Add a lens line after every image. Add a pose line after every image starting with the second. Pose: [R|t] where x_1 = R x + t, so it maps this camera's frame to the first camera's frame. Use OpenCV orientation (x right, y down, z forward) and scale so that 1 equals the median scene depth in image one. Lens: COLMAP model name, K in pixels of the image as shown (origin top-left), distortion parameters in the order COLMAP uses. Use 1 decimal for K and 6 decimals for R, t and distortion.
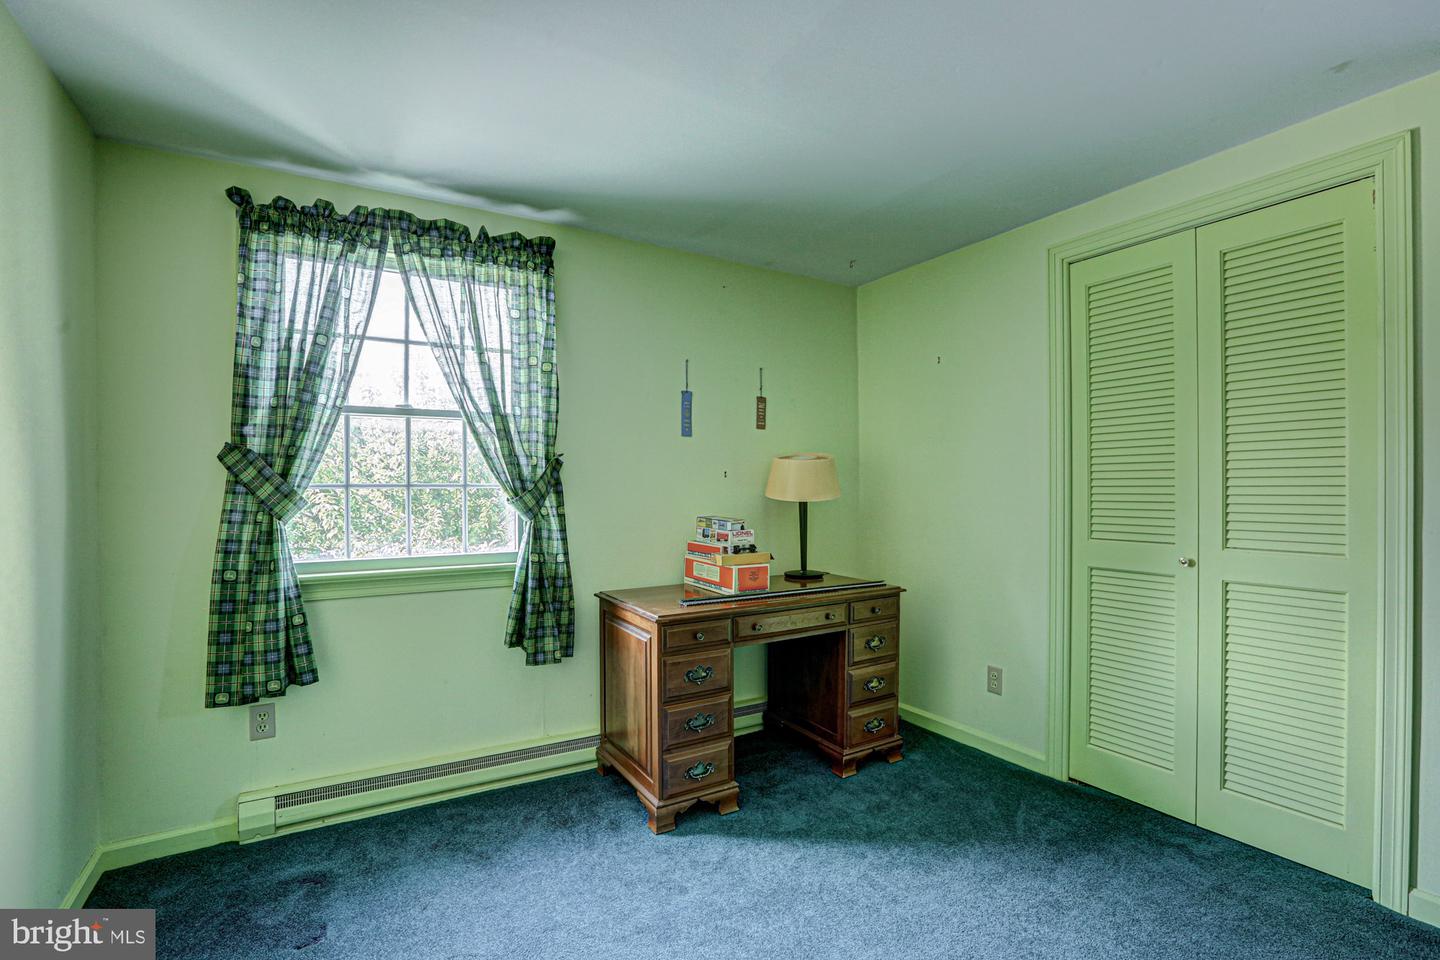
lens RADIAL K [[656.1, 0, 717.7], [0, 656.1, 482.5], [0, 0, 1]] dist [-0.030024, 0.009728]
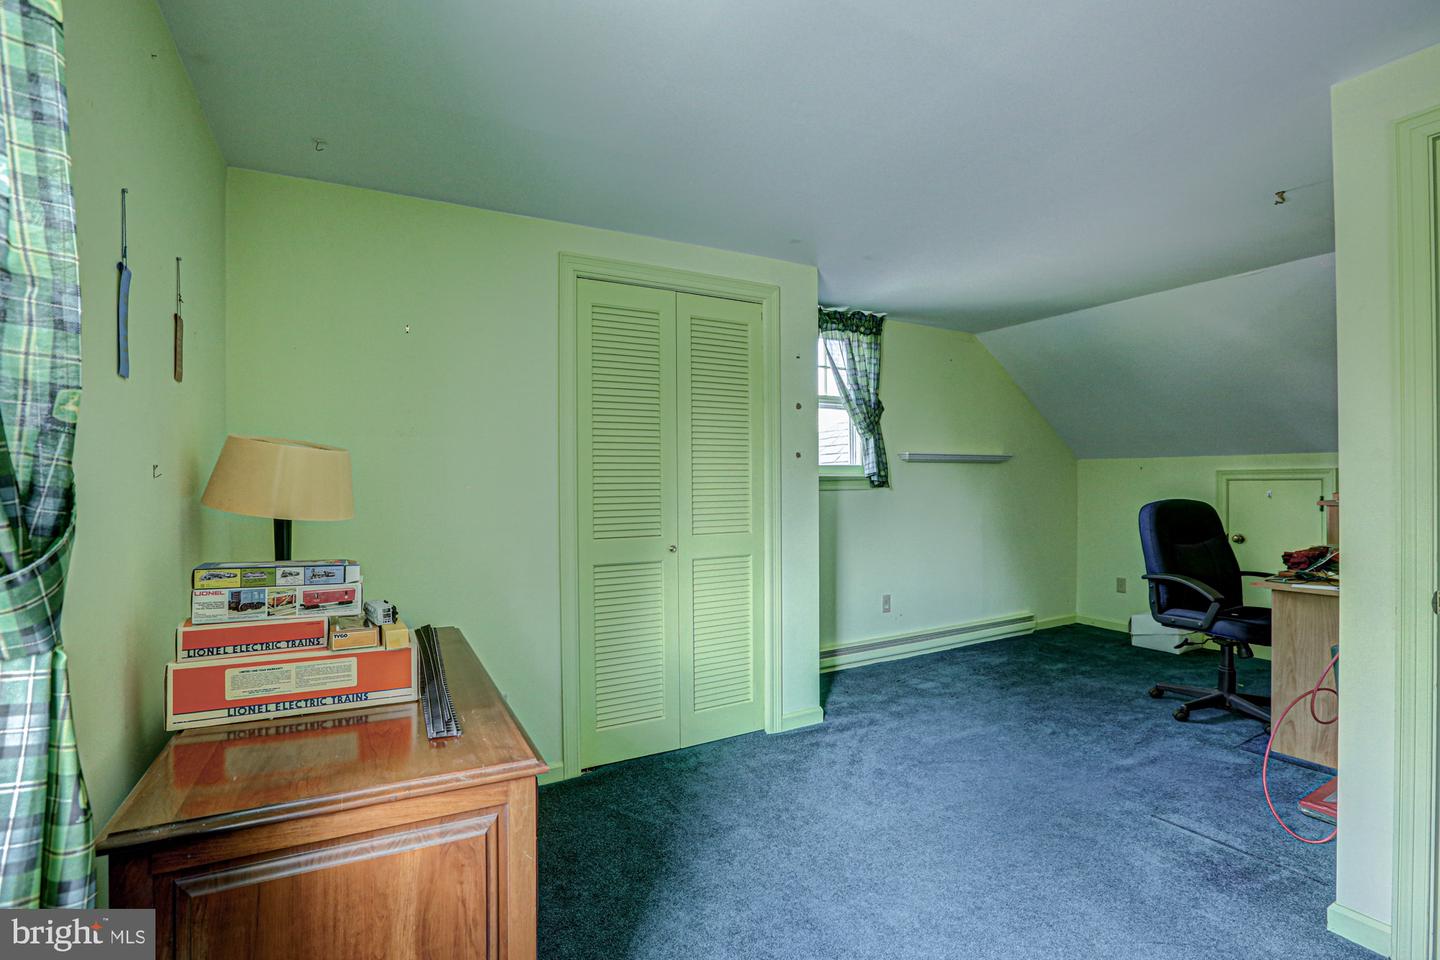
lens RADIAL K [[656.1, 0, 719.9], [0, 656.1, 481.5], [0, 0, 1]] dist [-0.030024, 0.009728]
pose [[0.070520, 0.004309, 0.997501, -0.470039], [0.002352, 0.999987, -0.004486, -0.002877], [-0.997508, 0.002662, 0.070509, 0.674795]]
